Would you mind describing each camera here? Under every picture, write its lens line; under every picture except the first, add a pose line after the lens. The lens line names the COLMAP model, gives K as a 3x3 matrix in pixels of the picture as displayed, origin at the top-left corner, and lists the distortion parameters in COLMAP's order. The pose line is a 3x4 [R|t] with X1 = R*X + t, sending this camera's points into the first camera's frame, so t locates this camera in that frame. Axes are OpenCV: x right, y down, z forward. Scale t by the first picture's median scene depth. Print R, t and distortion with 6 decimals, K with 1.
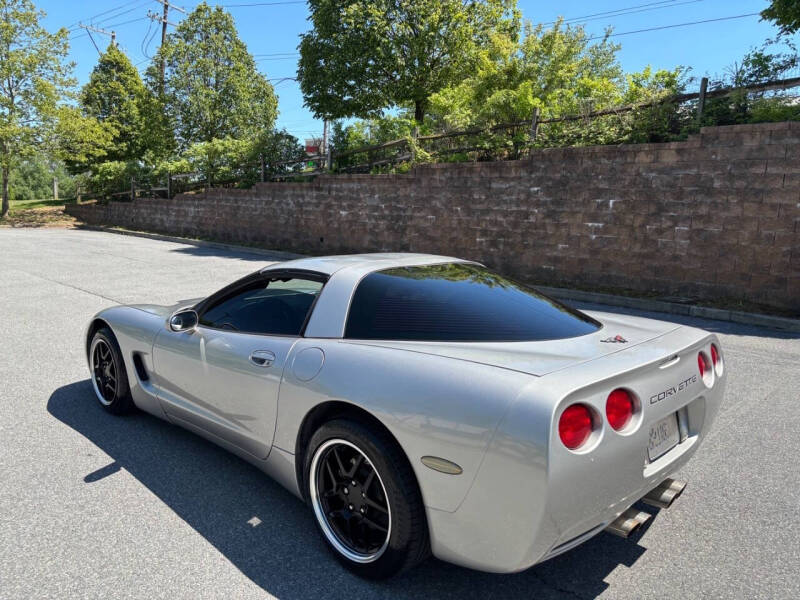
lens RADIAL K [[611.8, 0, 394.2], [0, 611.8, 304.1], [0, 0, 1]] dist [0.042881, -0.054823]
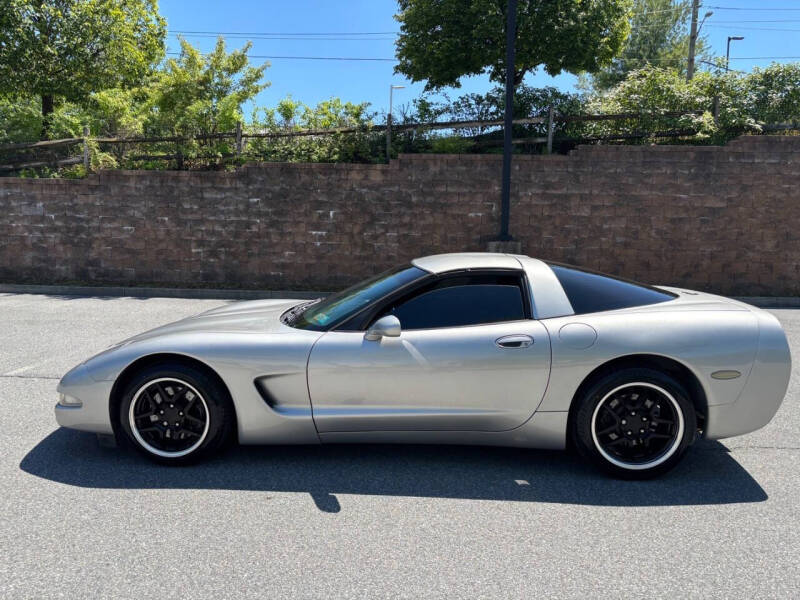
lens RADIAL K [[611.8, 0, 394.2], [0, 611.8, 304.1], [0, 0, 1]] dist [0.042881, -0.054823]
pose [[0.742370, -0.097119, 0.662914, -0.318224], [0.109264, 0.993741, 0.023226, -0.010104], [-0.661020, 0.055191, 0.748335, 0.074428]]
